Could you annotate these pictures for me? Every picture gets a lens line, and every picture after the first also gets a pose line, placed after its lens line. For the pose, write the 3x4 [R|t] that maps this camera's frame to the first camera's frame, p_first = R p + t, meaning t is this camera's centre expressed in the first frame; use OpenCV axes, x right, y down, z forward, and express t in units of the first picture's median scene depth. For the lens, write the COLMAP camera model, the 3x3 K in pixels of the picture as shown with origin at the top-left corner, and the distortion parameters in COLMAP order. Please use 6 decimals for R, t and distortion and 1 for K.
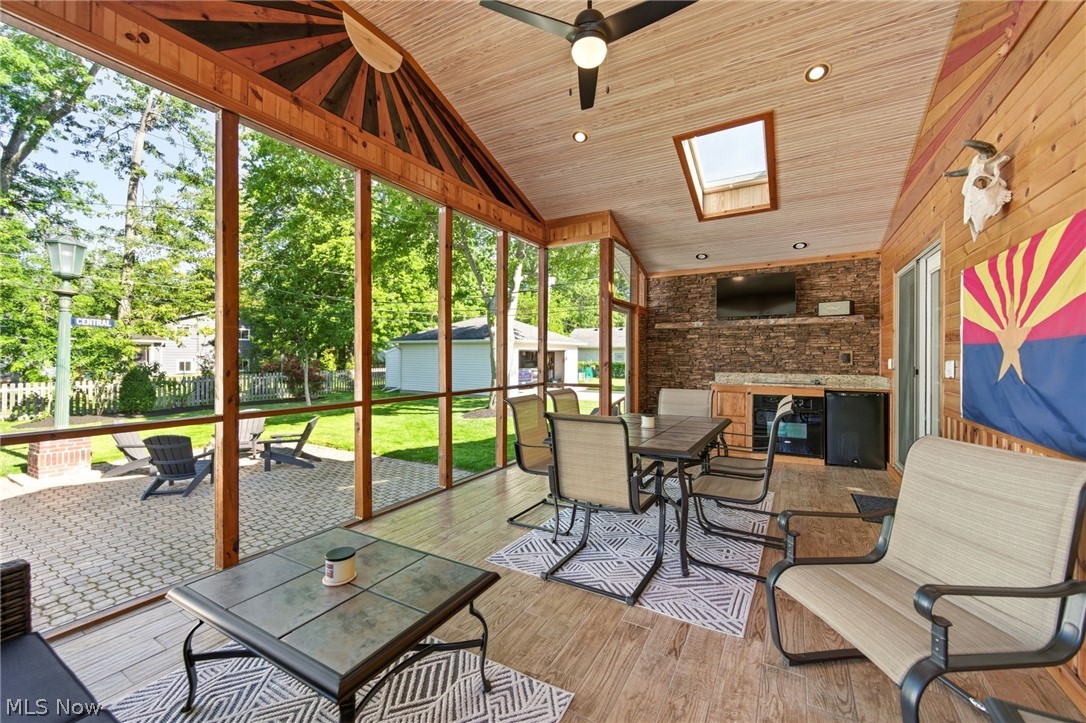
lens RADIAL K [[419.1, 0, 544.3], [0, 419.1, 357.5], [0, 0, 1]] dist [0.000879, 0.000042]
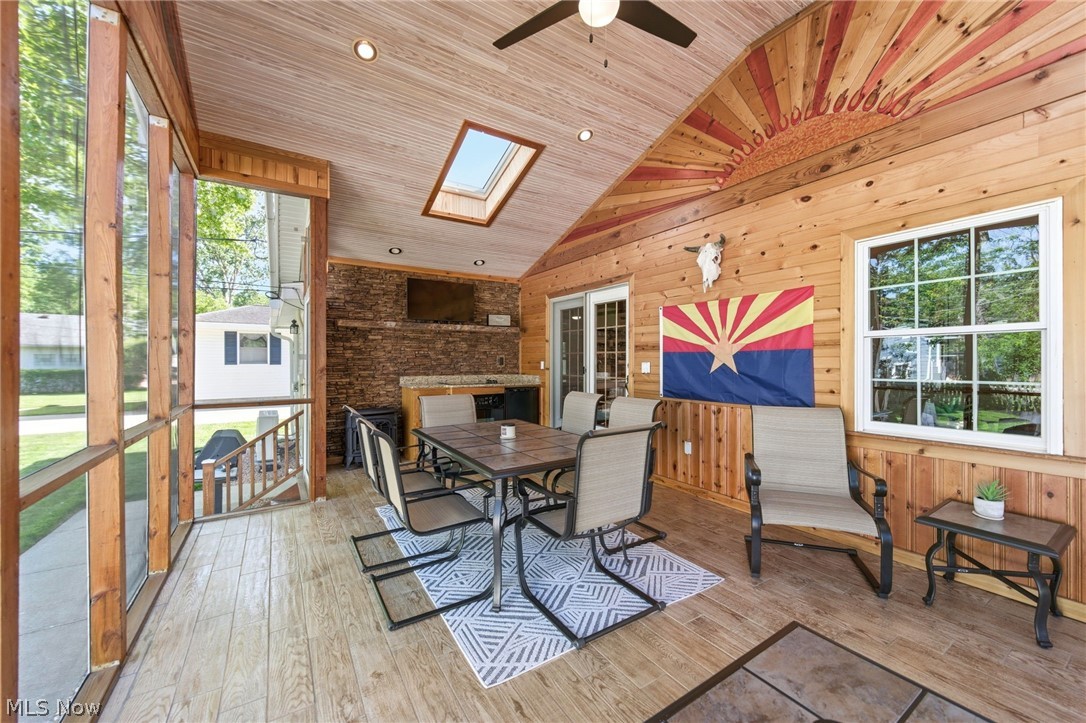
lens RADIAL K [[419.1, 0, 544.5], [0, 419.1, 362.1], [0, 0, 1]] dist [0.000879, 0.000042]
pose [[0.461103, -0.005165, 0.887332, -0.324759], [0.002897, 0.999986, 0.004315, -0.000334], [-0.887342, 0.000581, 0.461112, 0.321020]]
